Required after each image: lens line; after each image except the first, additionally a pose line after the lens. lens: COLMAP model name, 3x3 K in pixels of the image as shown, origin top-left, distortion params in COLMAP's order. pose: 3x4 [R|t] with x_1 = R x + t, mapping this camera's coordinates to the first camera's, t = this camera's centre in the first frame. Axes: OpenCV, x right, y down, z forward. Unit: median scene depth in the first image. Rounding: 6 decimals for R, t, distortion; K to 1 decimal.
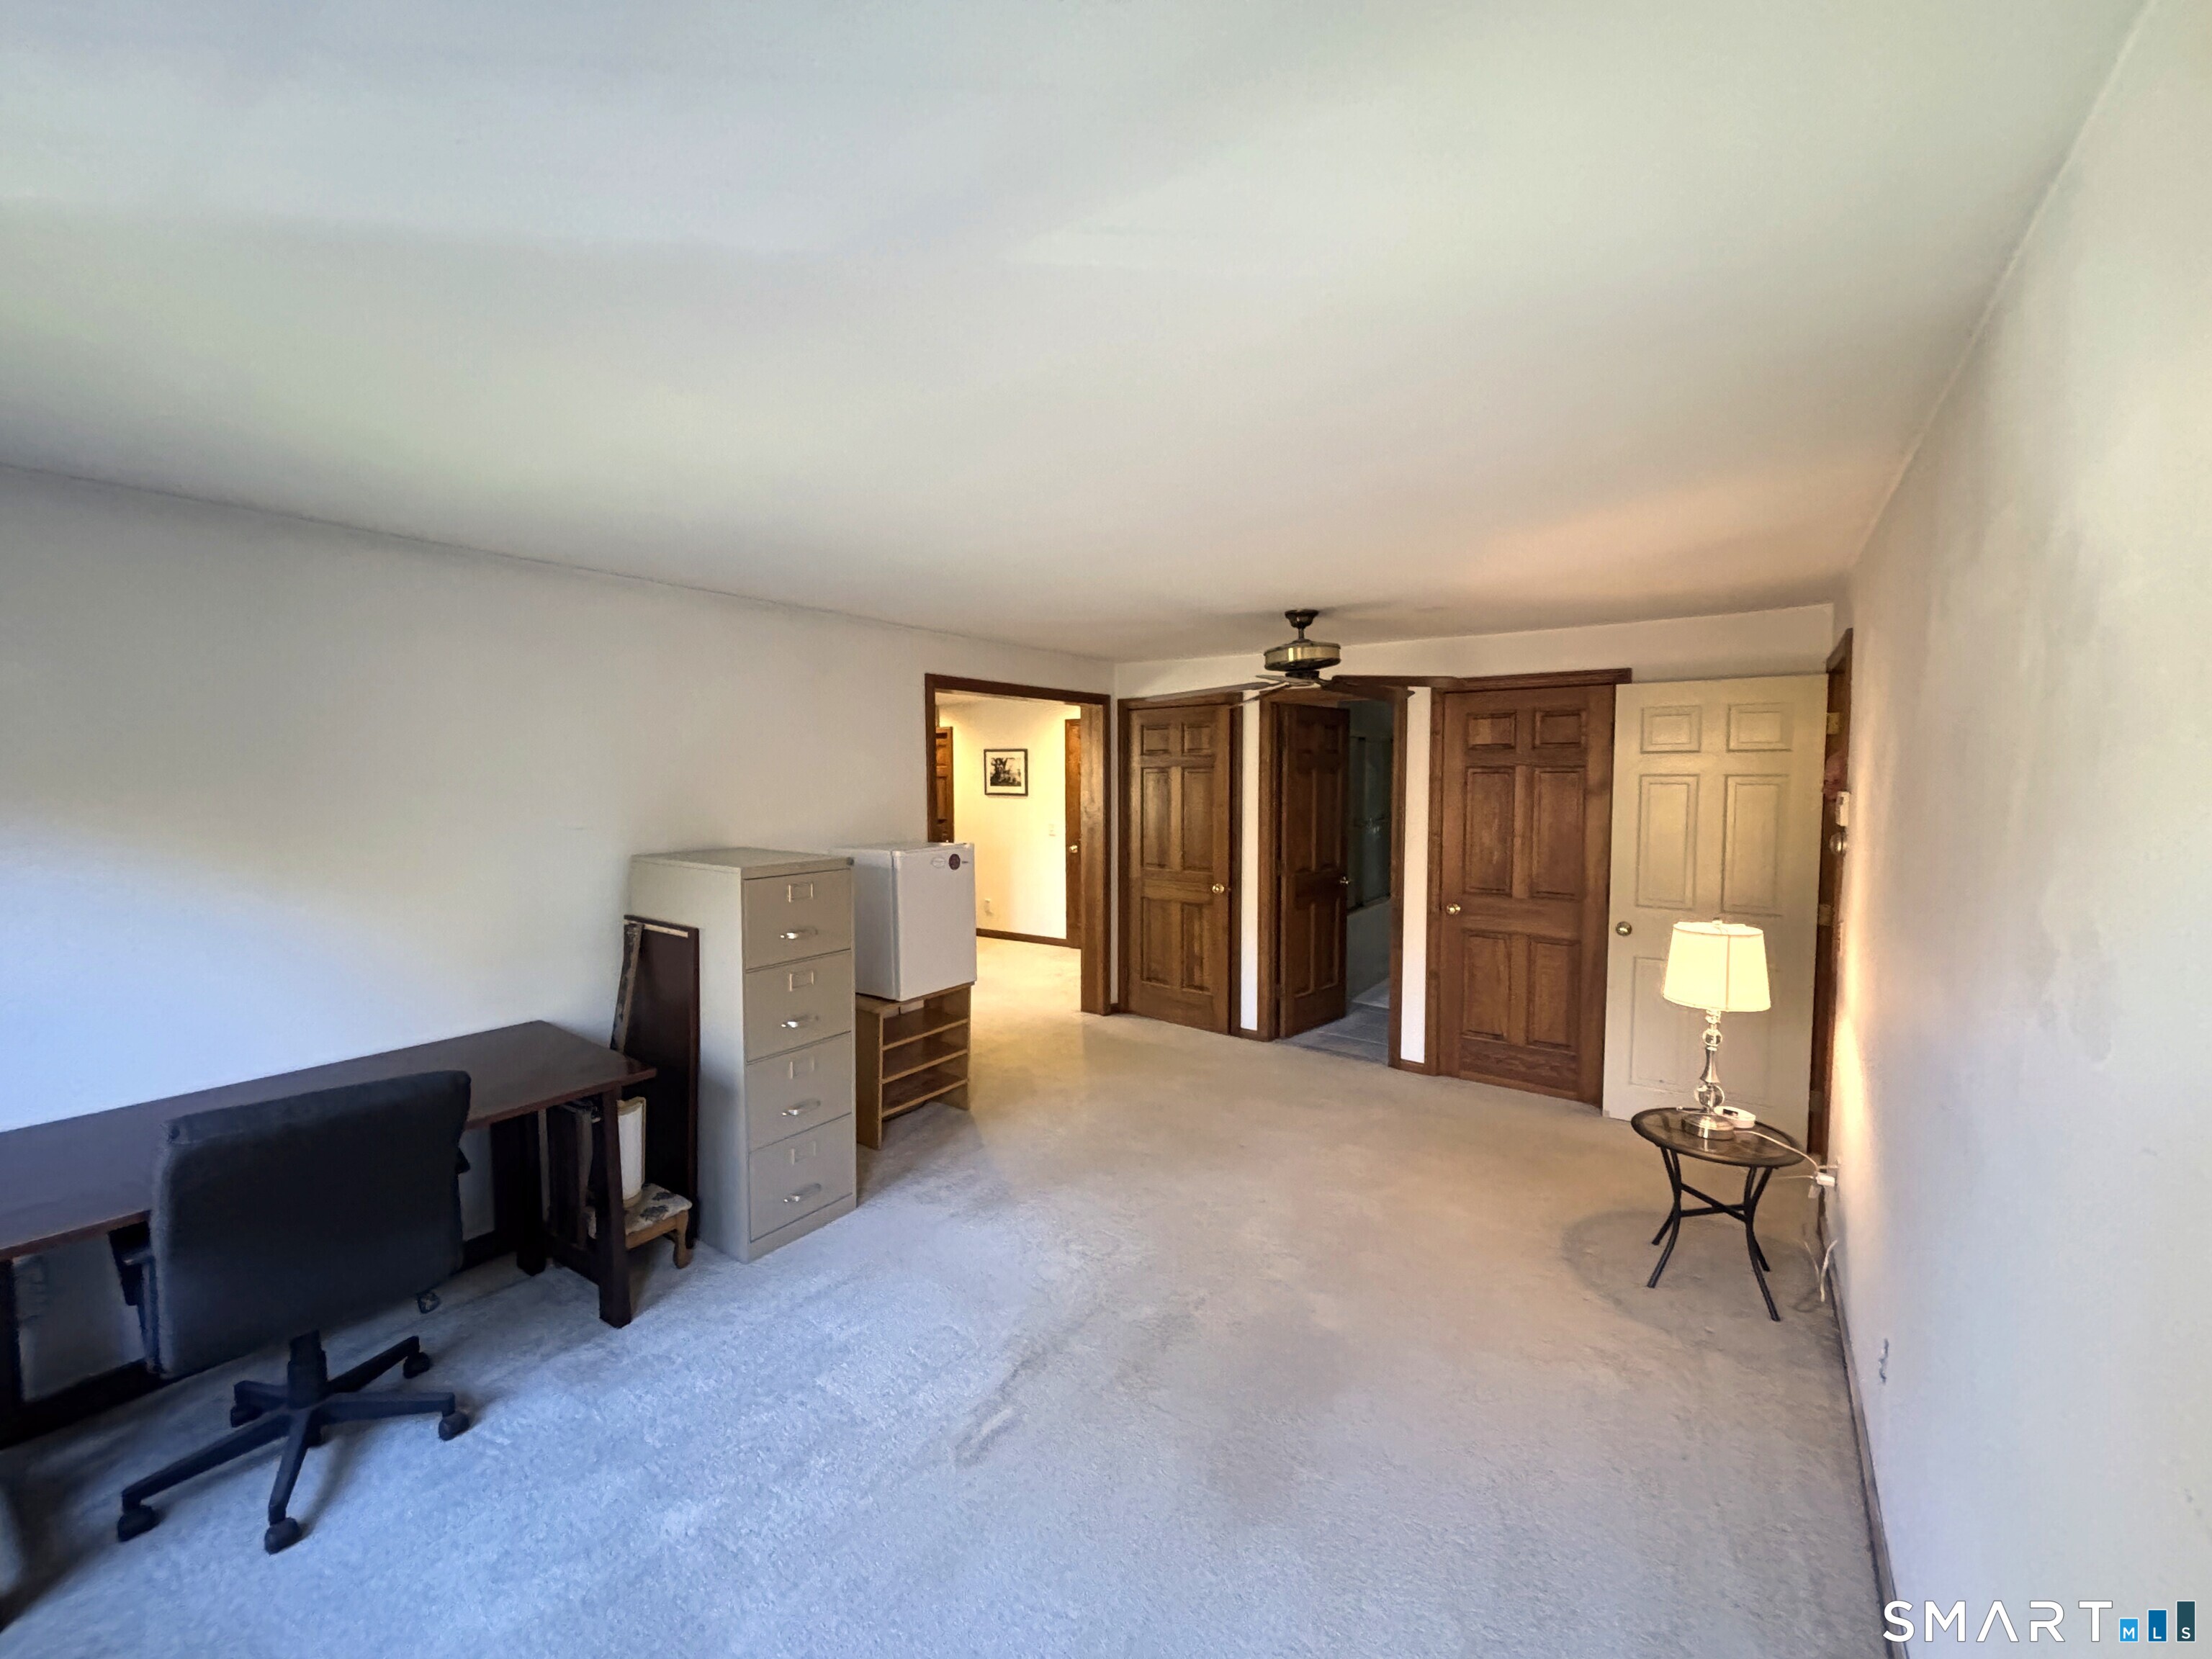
lens RADIAL K [[884.6, 0, 1103.7], [0, 884.6, 824.9], [0, 0, 1]] dist [0.001013, 0.000031]
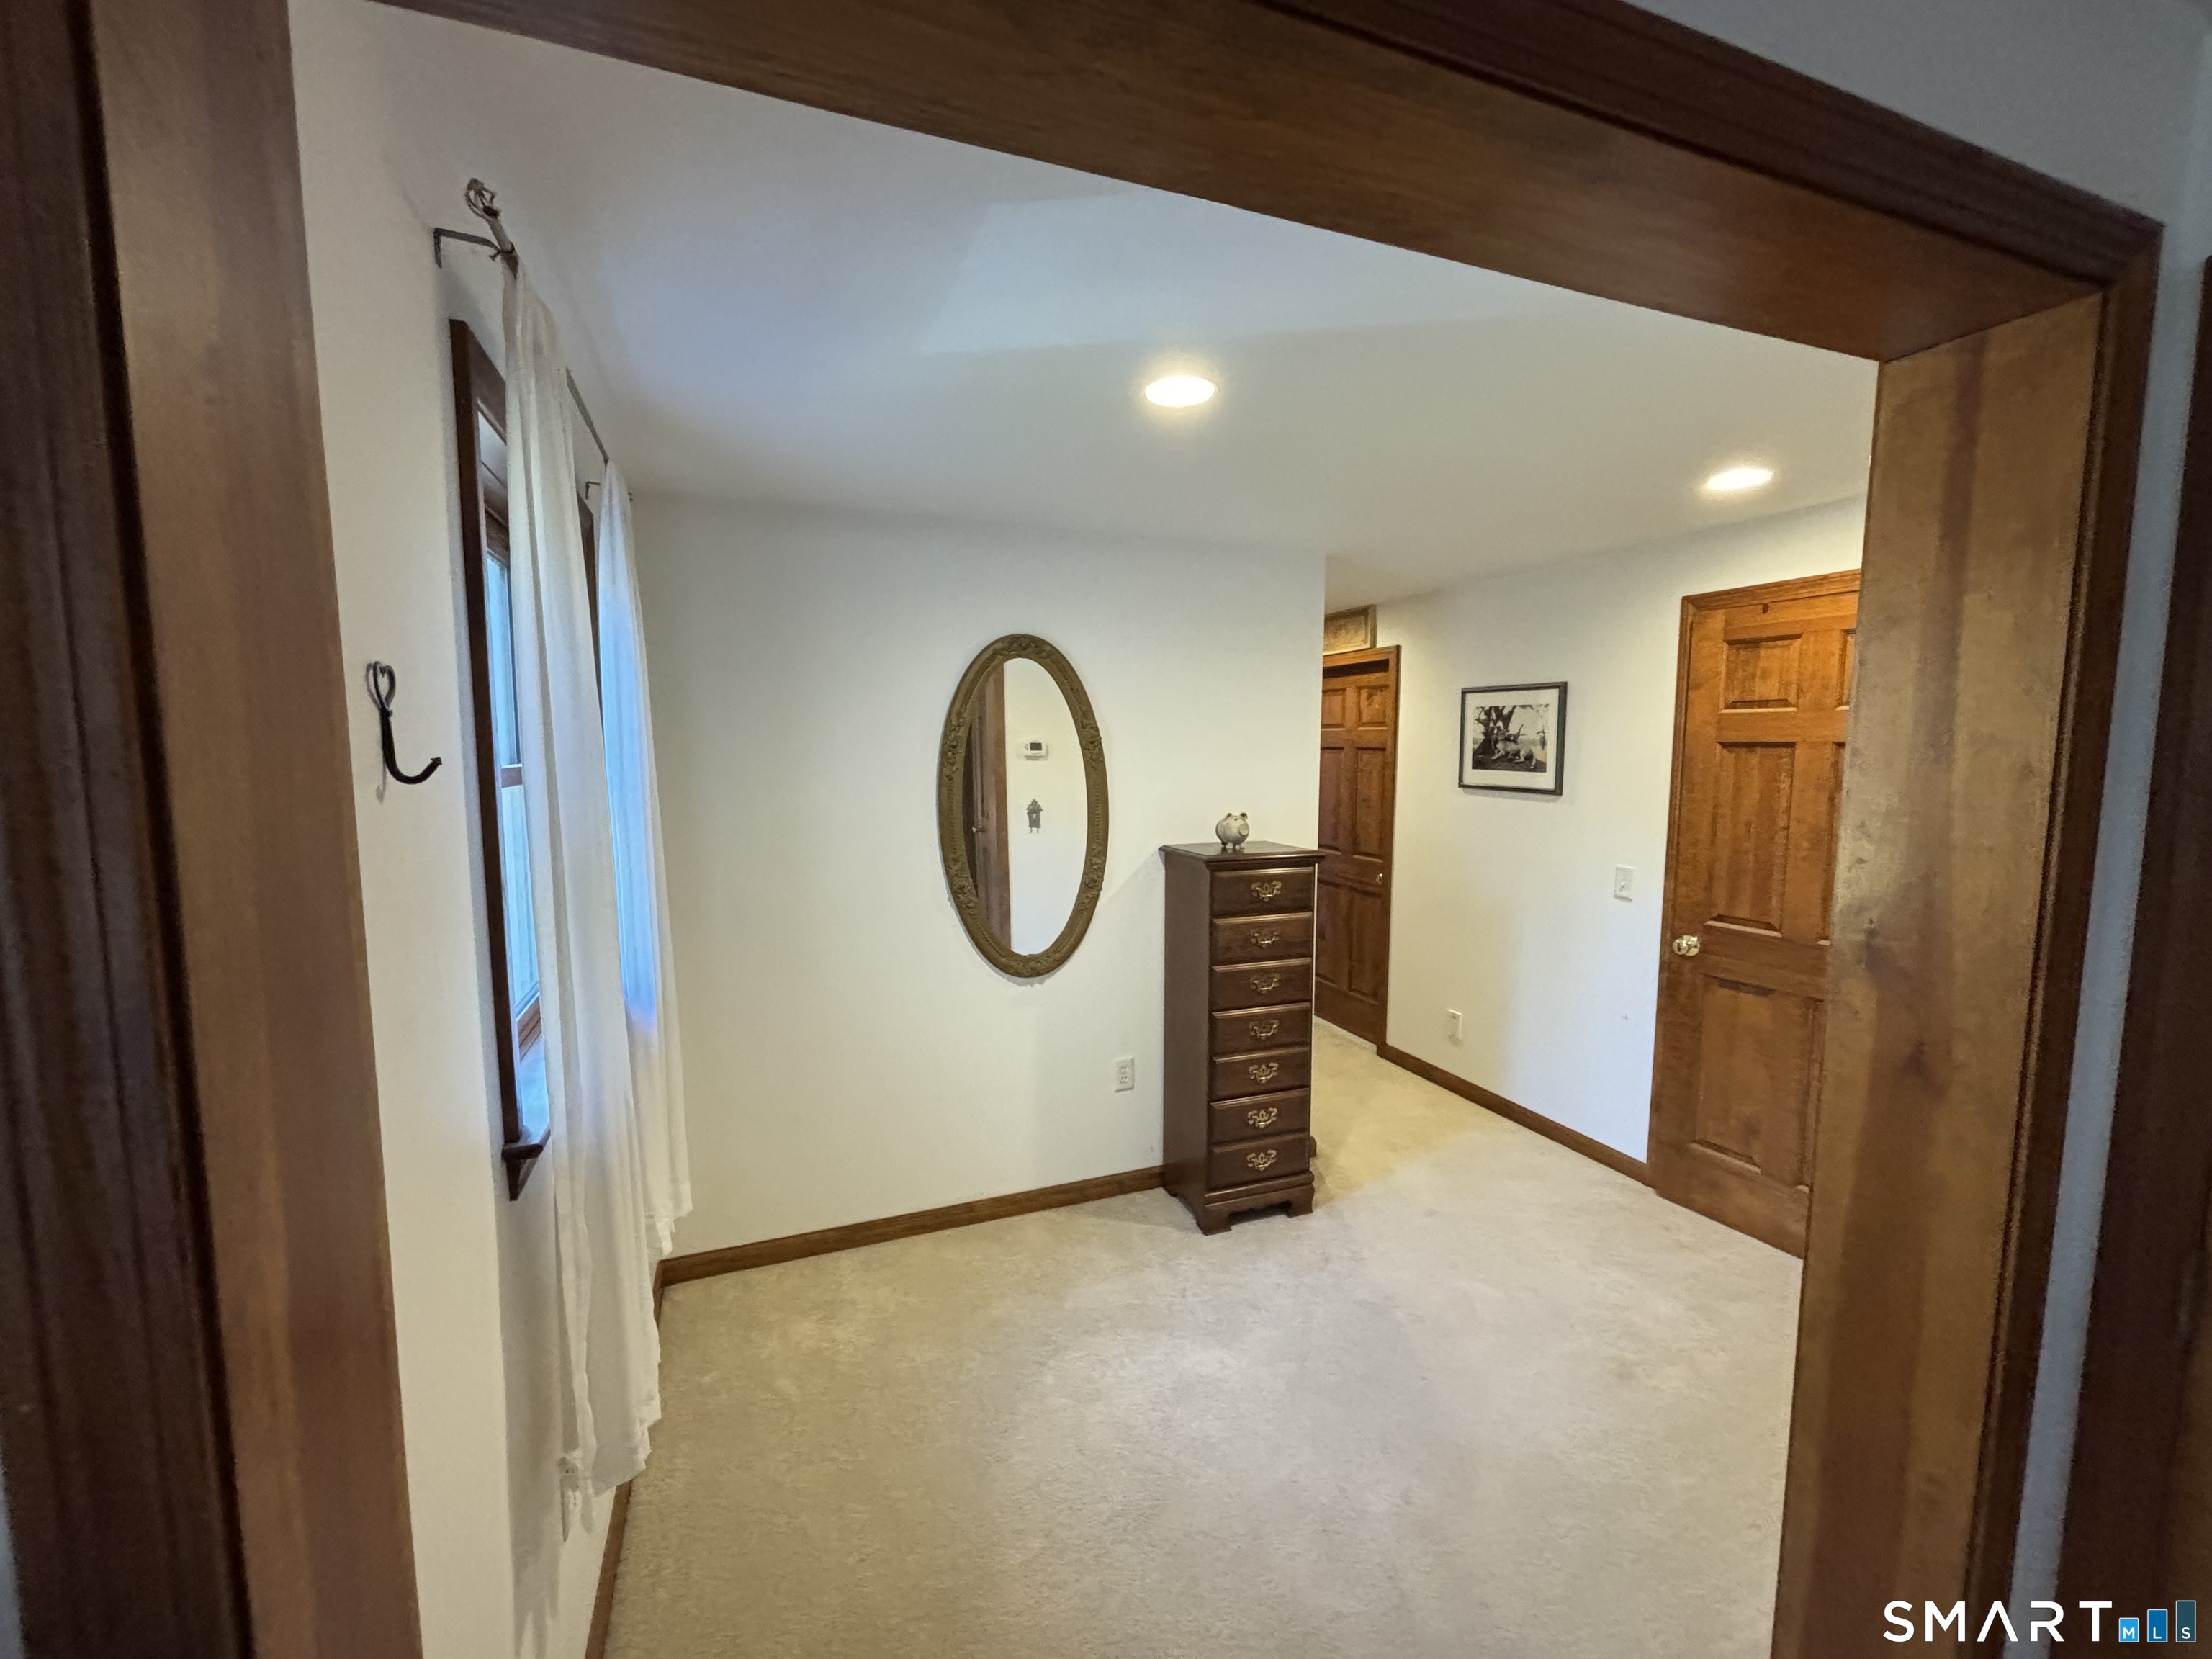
lens RADIAL K [[884.6, 0, 1103.9], [0, 884.6, 835.3], [0, 0, 1]] dist [0.001013, 0.000031]
pose [[0.831282, 0.056520, -0.552970, -0.032976], [-0.033517, 0.998104, 0.051631, -0.027769], [0.554840, -0.024386, 0.831600, 0.524788]]
